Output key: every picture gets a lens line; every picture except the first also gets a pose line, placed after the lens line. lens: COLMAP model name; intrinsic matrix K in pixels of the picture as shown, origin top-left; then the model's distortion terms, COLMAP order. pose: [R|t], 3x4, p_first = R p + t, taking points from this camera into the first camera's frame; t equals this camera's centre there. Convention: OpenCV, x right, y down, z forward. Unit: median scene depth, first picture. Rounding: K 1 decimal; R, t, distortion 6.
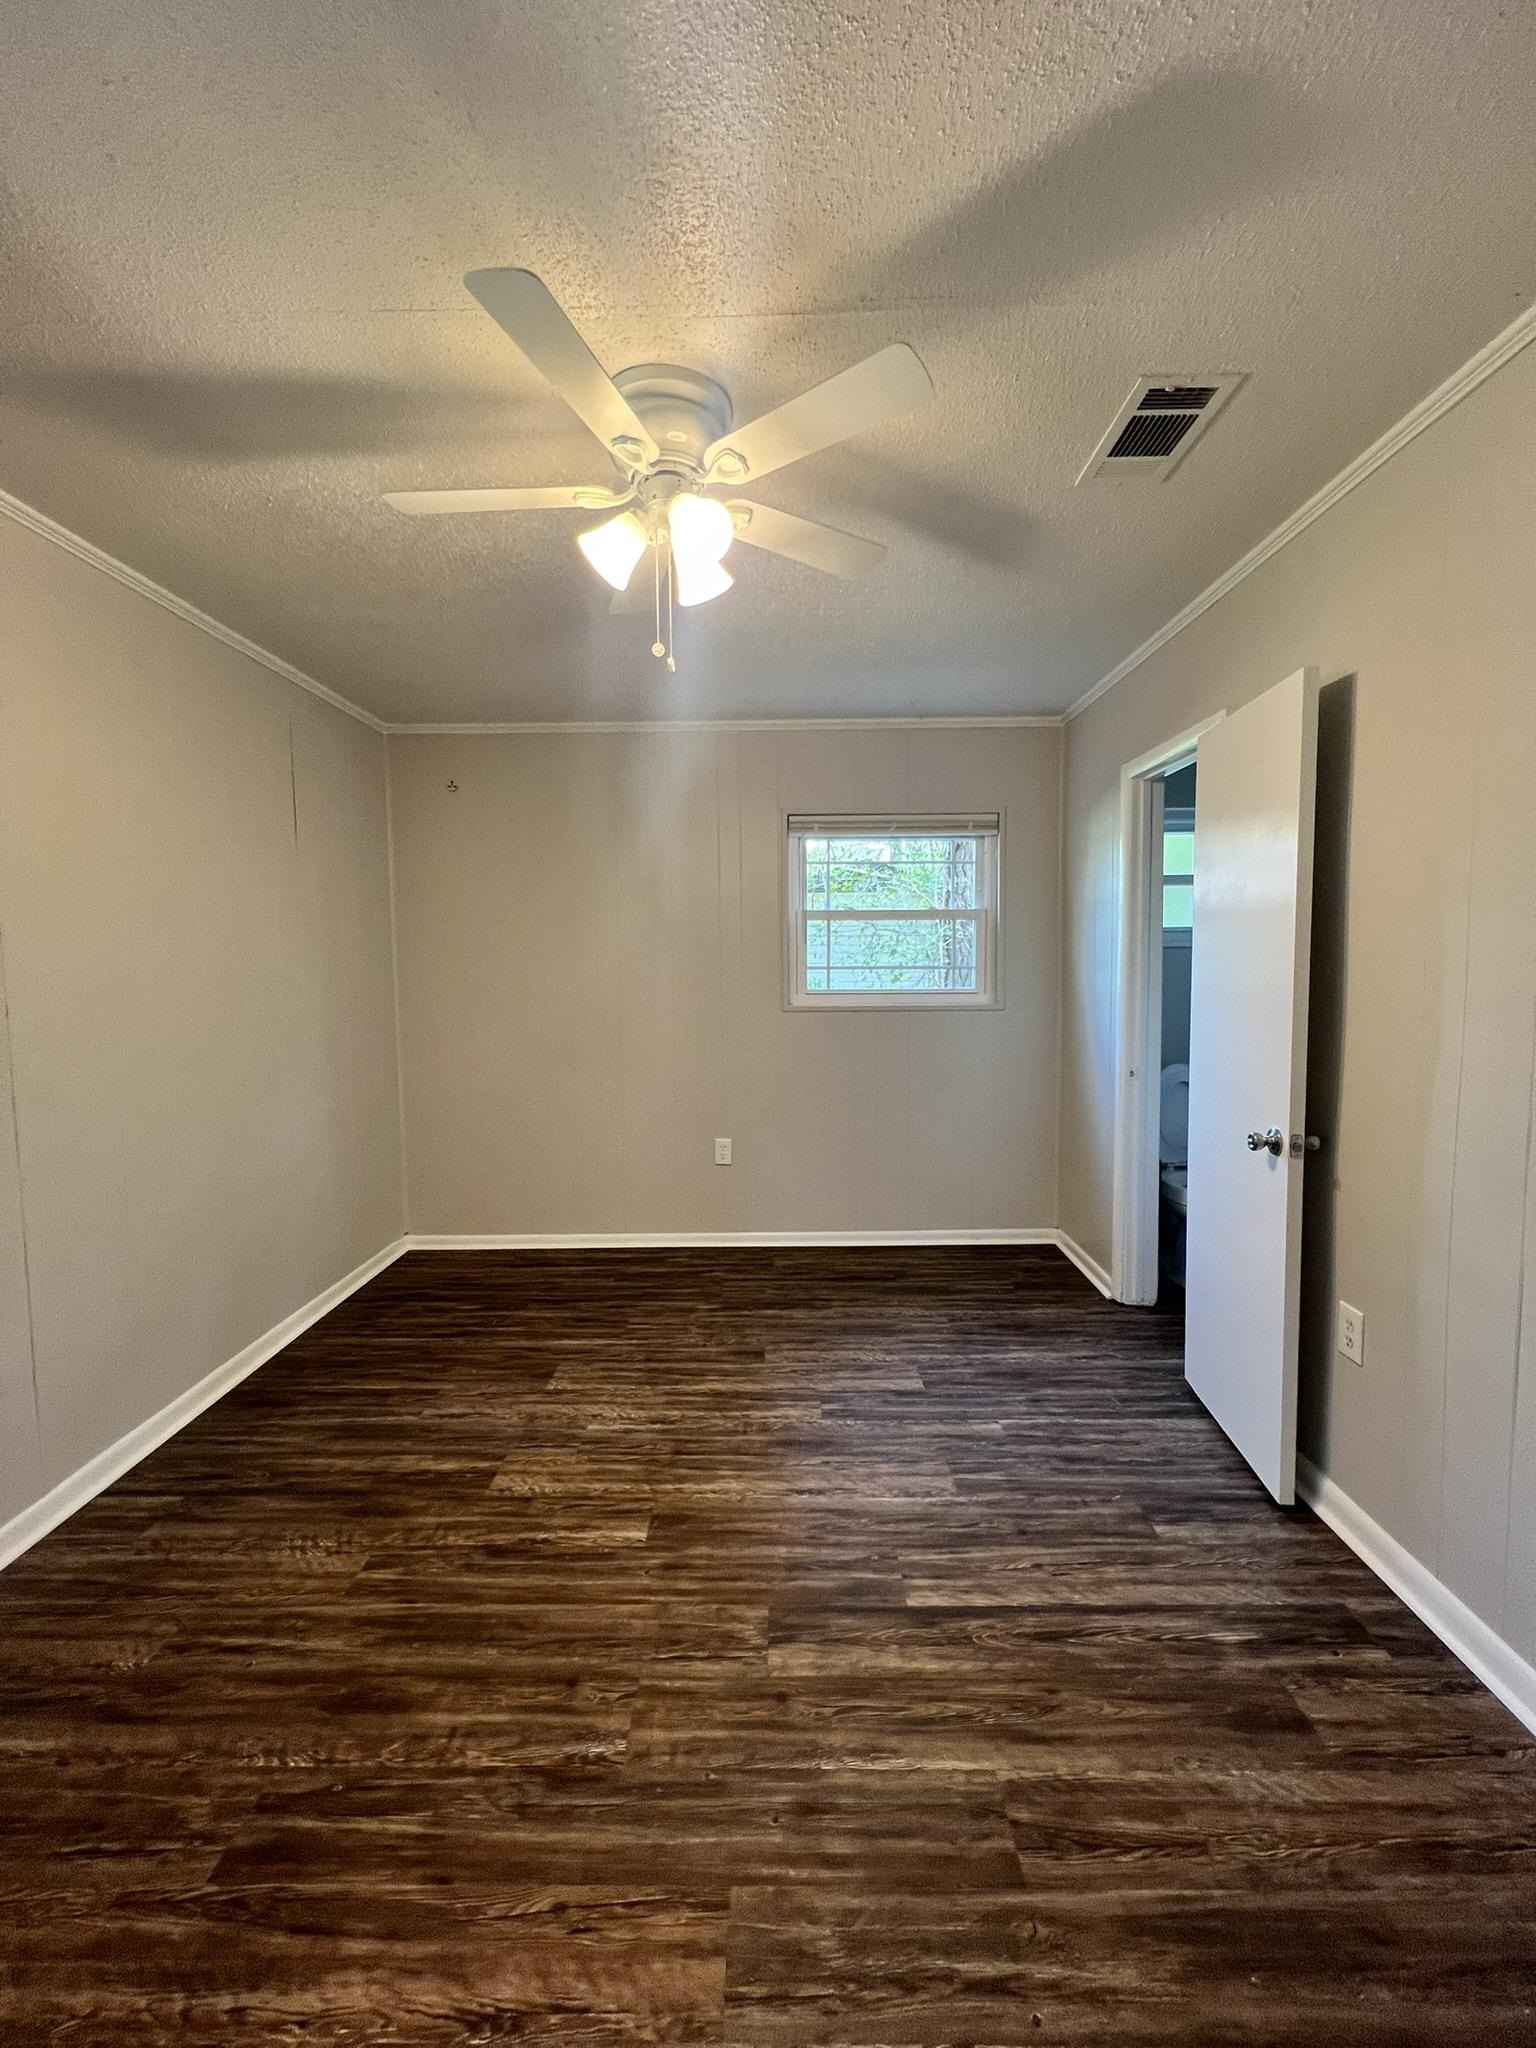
lens RADIAL K [[824.8, 0, 783.4], [0, 824.8, 1011.0], [0, 0, 1]] dist [0.002611, 0.000182]
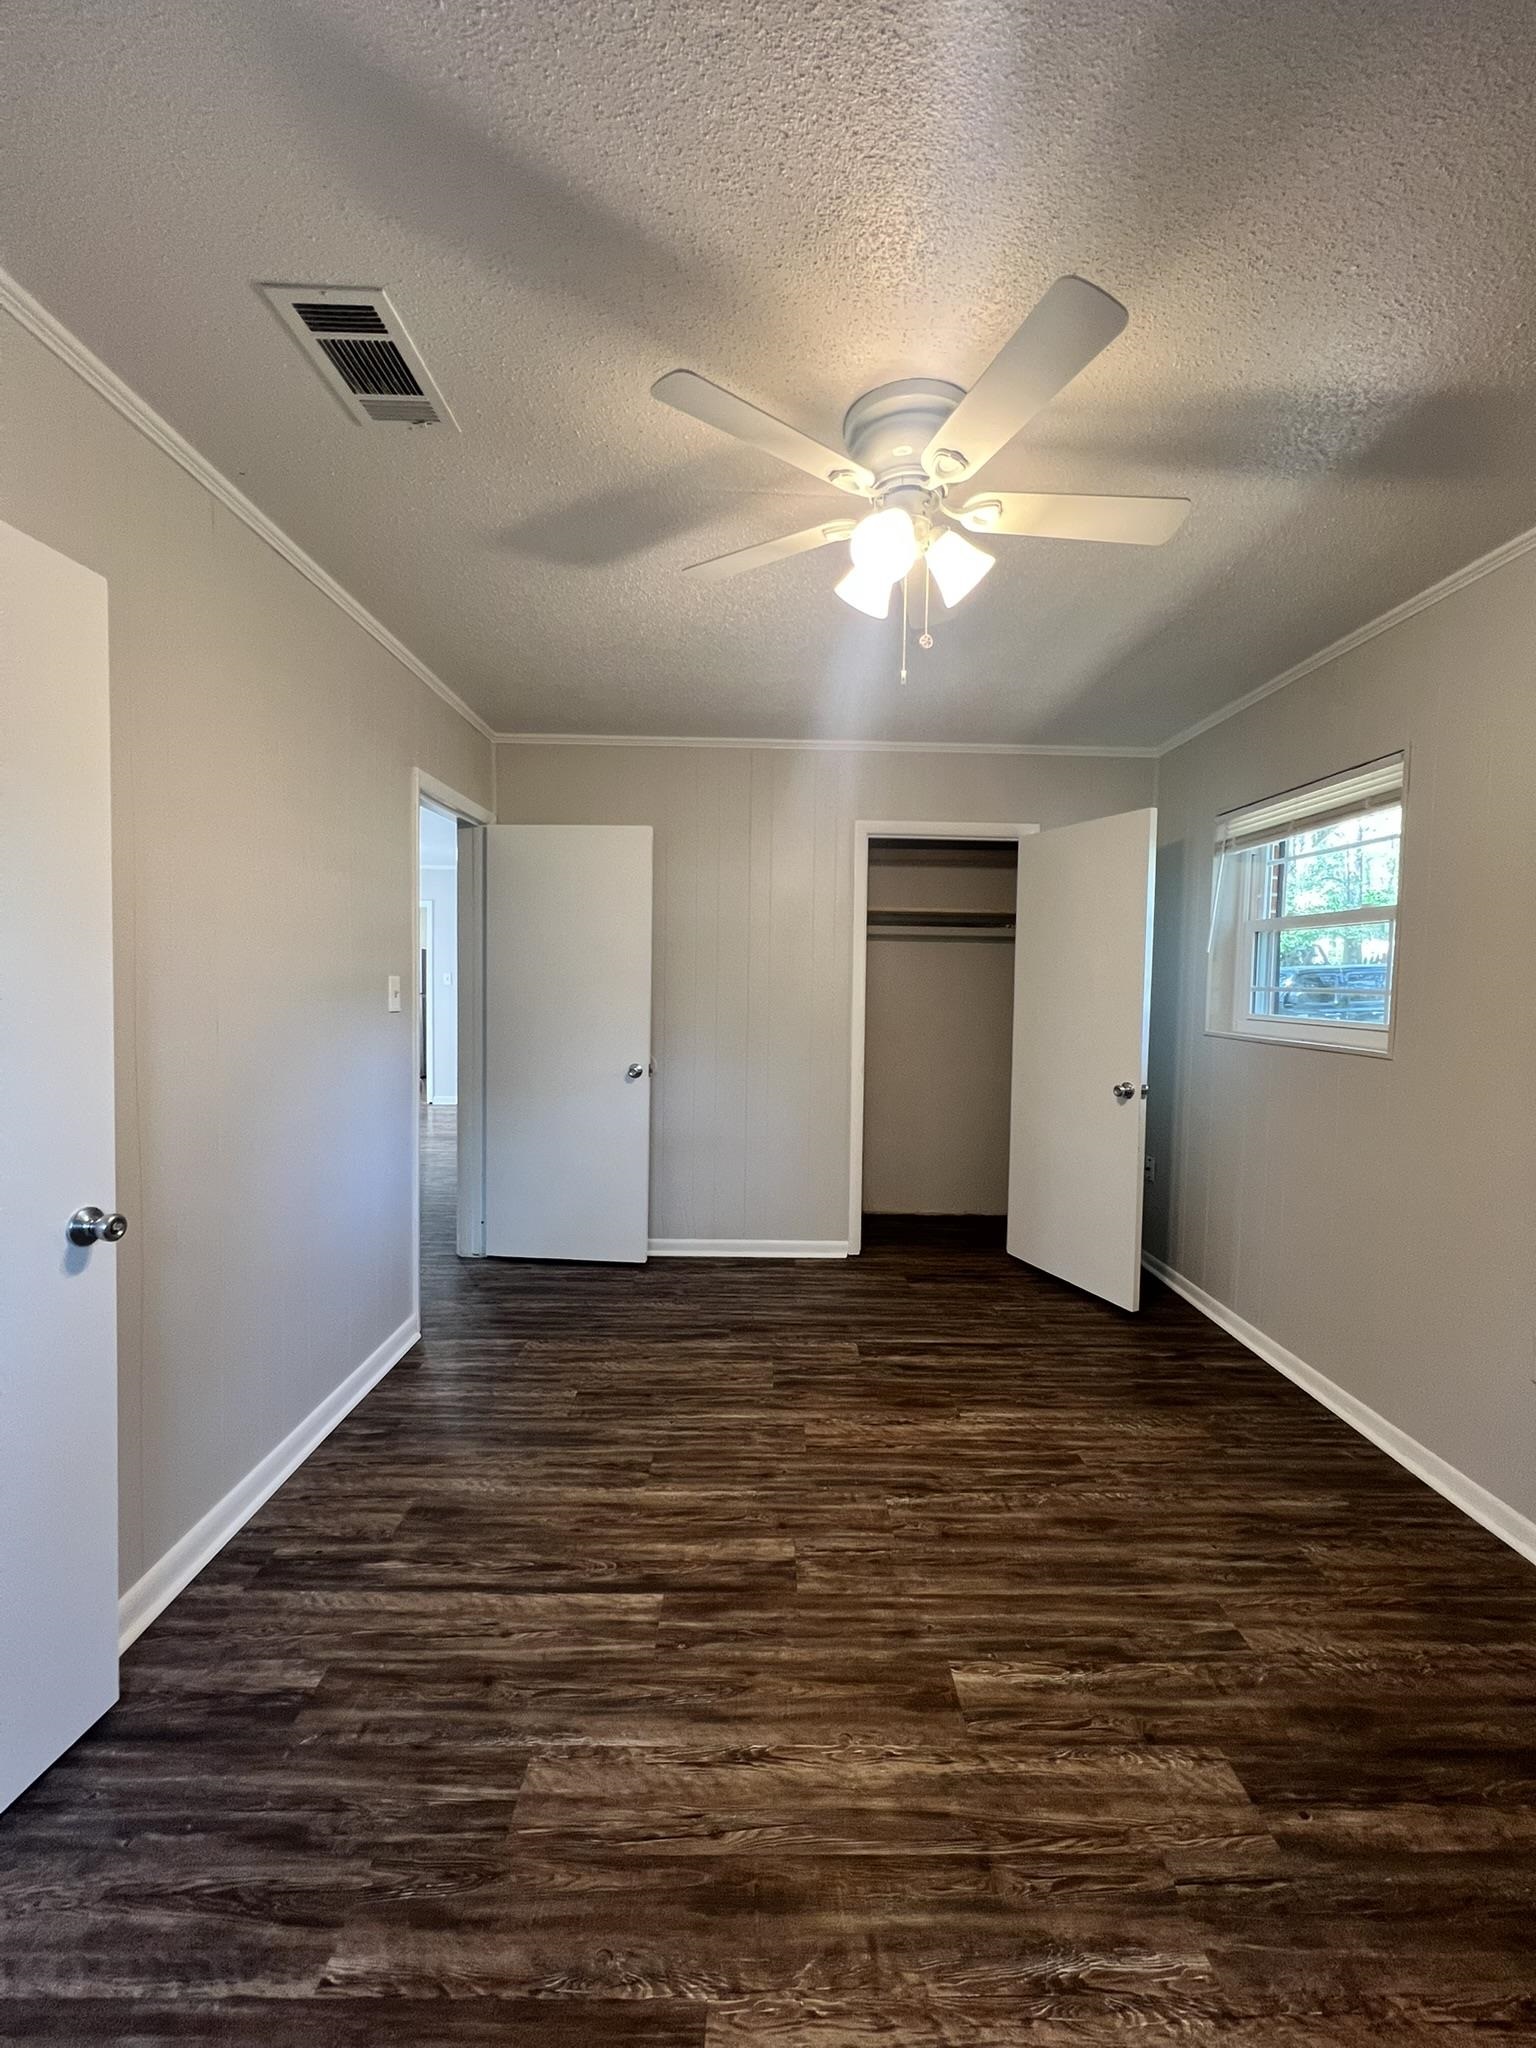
lens RADIAL K [[824.8, 0, 767.5], [0, 824.8, 1018.4], [0, 0, 1]] dist [0.002611, 0.000182]
pose [[-0.999978, -0.006279, -0.001978, 0.026414], [-0.006452, 0.994458, 0.104934, -0.110665], [0.001309, 0.104945, -0.994477, 1.983277]]
